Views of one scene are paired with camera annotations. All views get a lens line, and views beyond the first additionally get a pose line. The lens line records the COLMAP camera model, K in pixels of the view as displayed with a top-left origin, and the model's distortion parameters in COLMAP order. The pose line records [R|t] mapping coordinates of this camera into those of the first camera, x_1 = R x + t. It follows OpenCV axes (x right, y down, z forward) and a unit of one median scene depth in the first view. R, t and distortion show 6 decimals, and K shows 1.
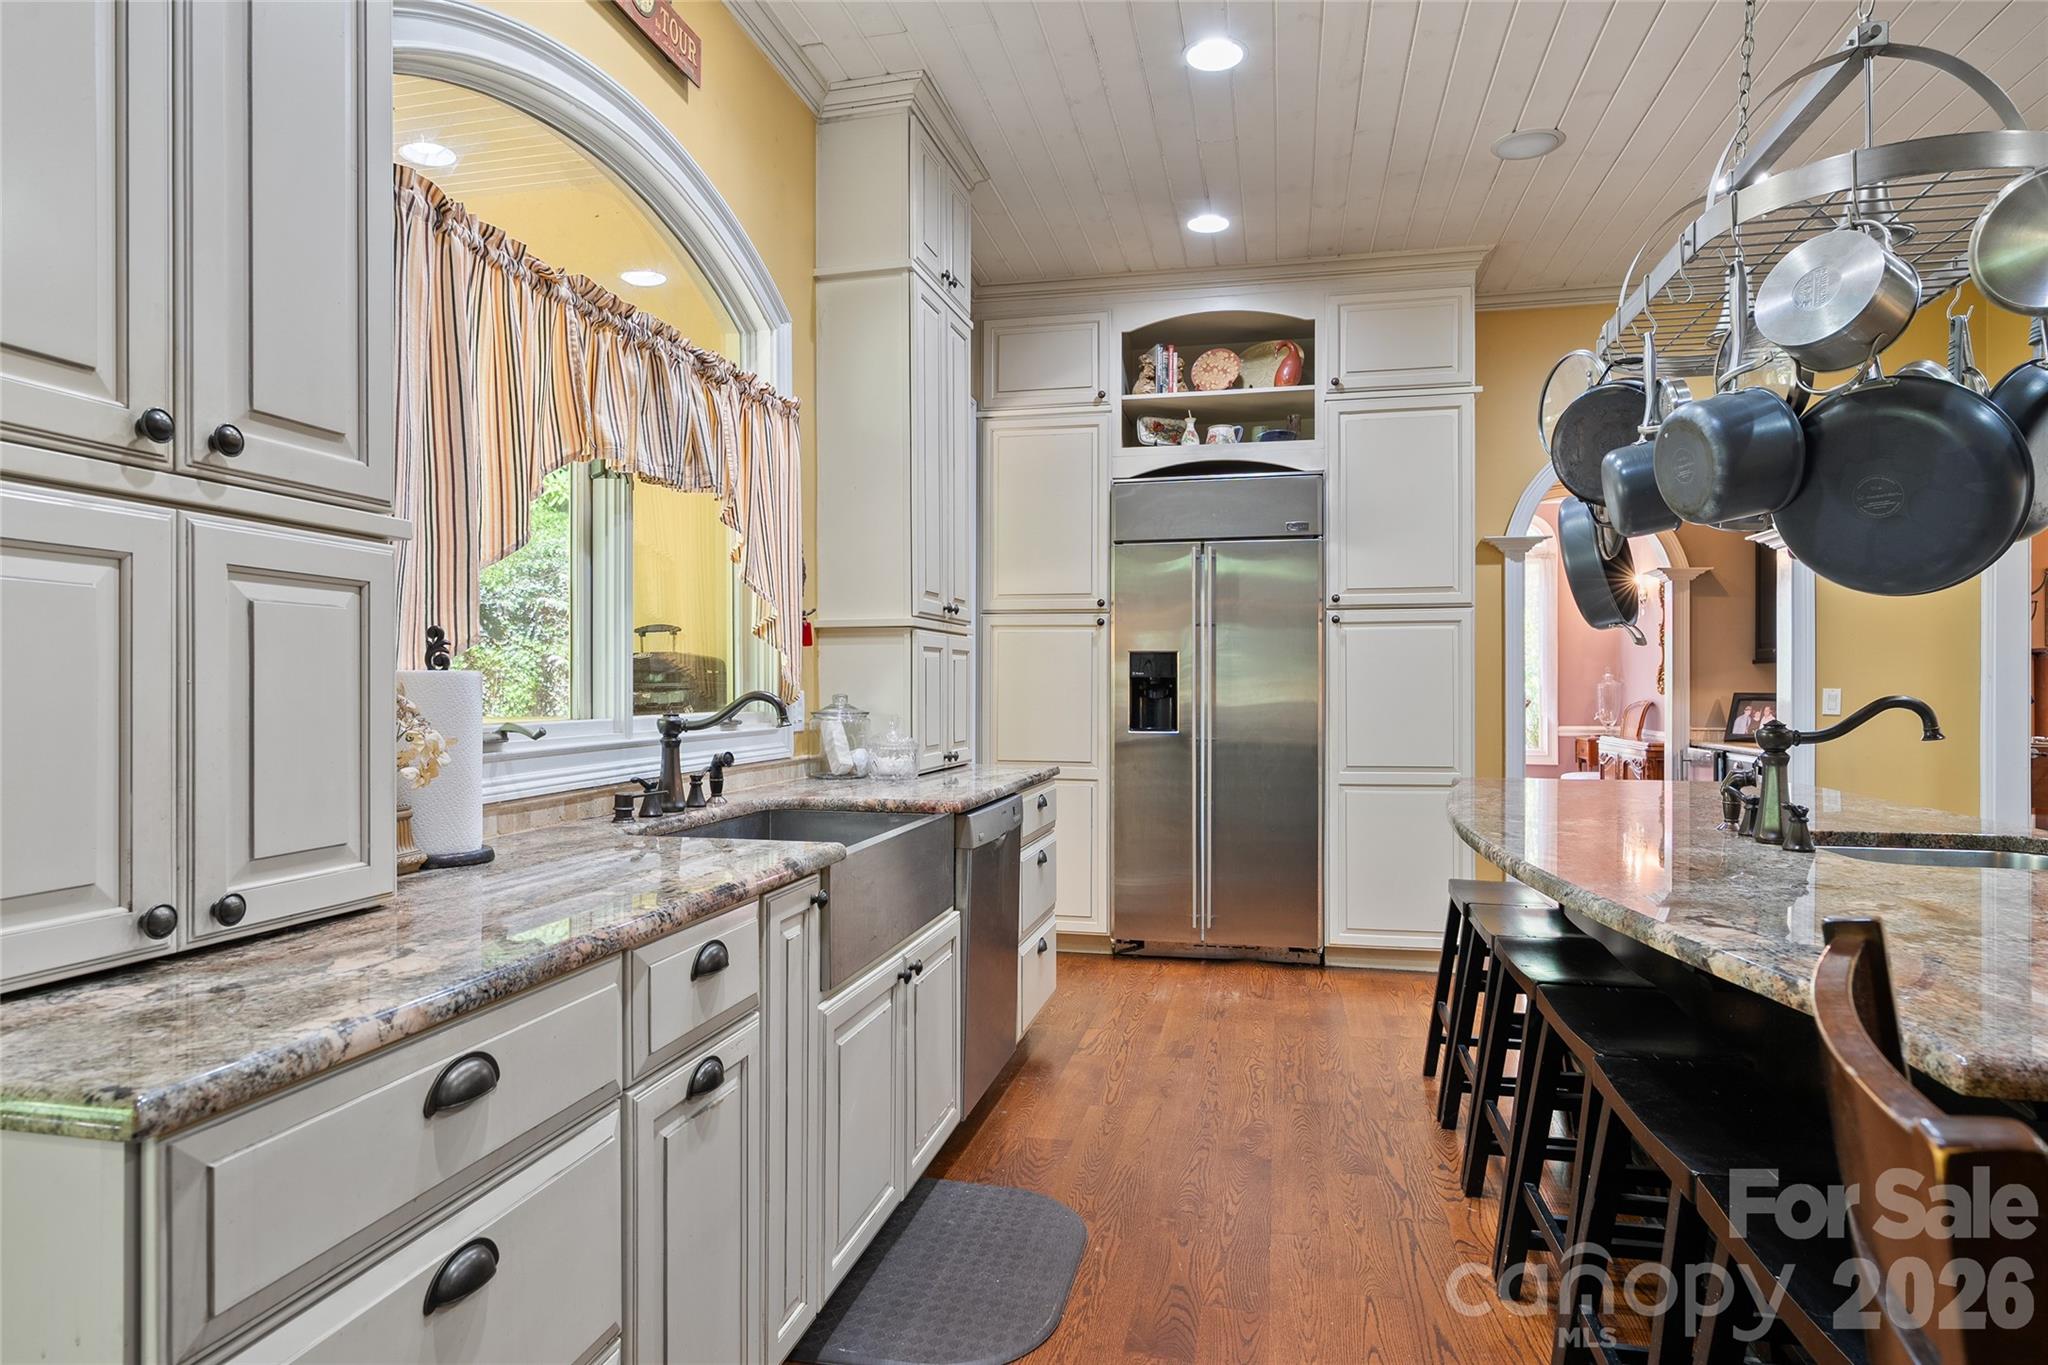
lens RADIAL K [[1139.2, 0, 1021.4], [0, 1139.2, 674.4], [0, 0, 1]] dist [-0.005540, -0.000848]
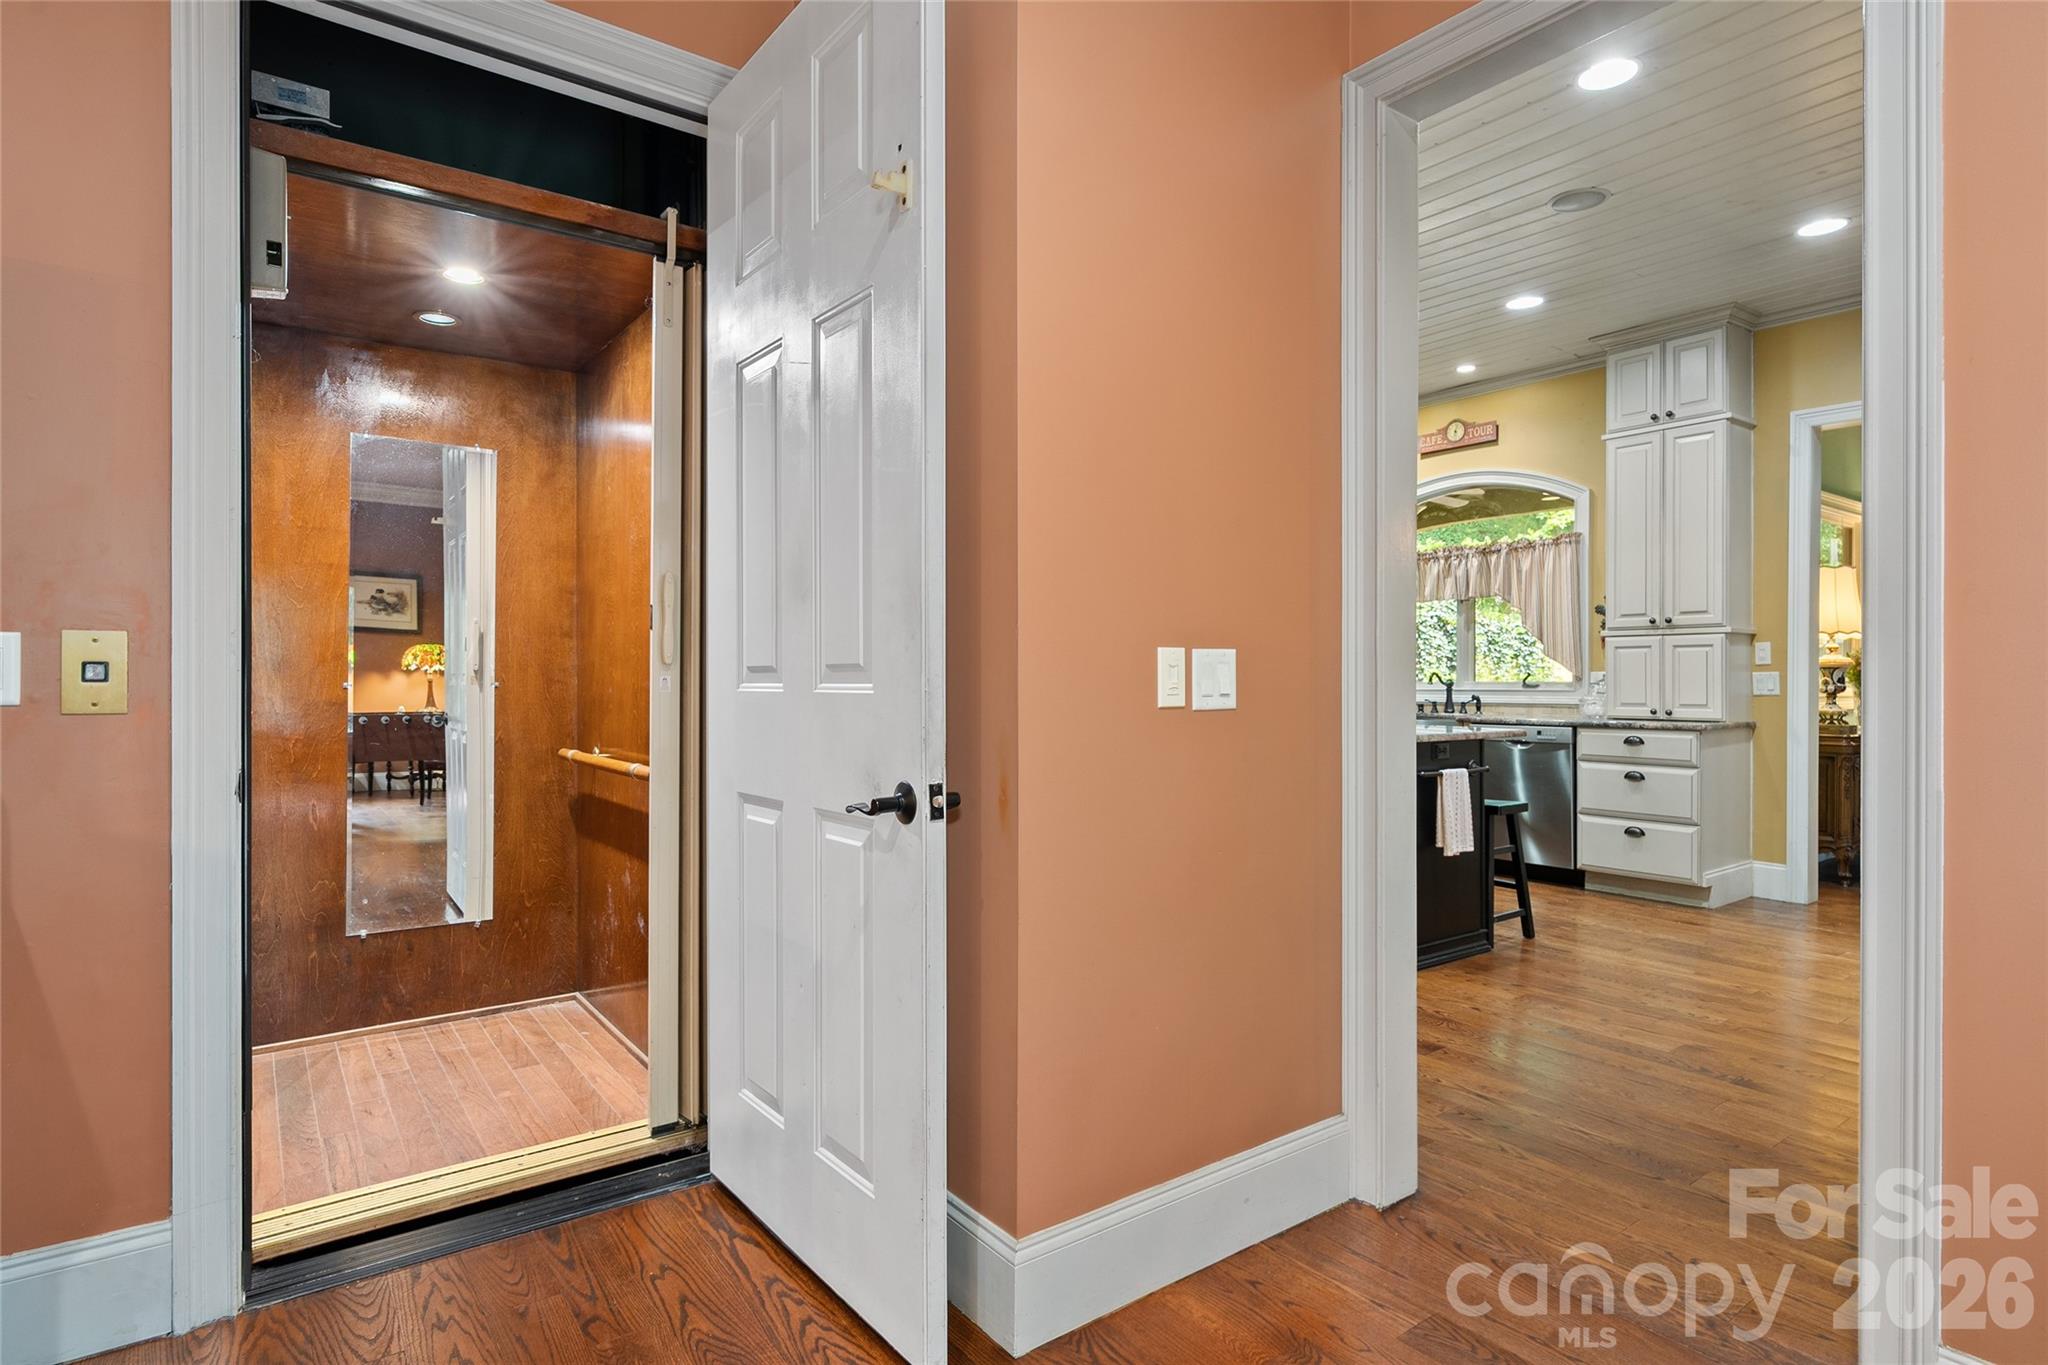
lens RADIAL K [[1090.4, 0, 1020.9], [0, 1090.4, 681.9], [0, 0, 1]] dist [0.006021, 0.001062]
pose [[-0.645807, -0.003303, -0.763494, 5.246546], [-0.007353, 0.999971, 0.001894, 0.085311], [0.763465, 0.006837, -0.645813, 2.074136]]
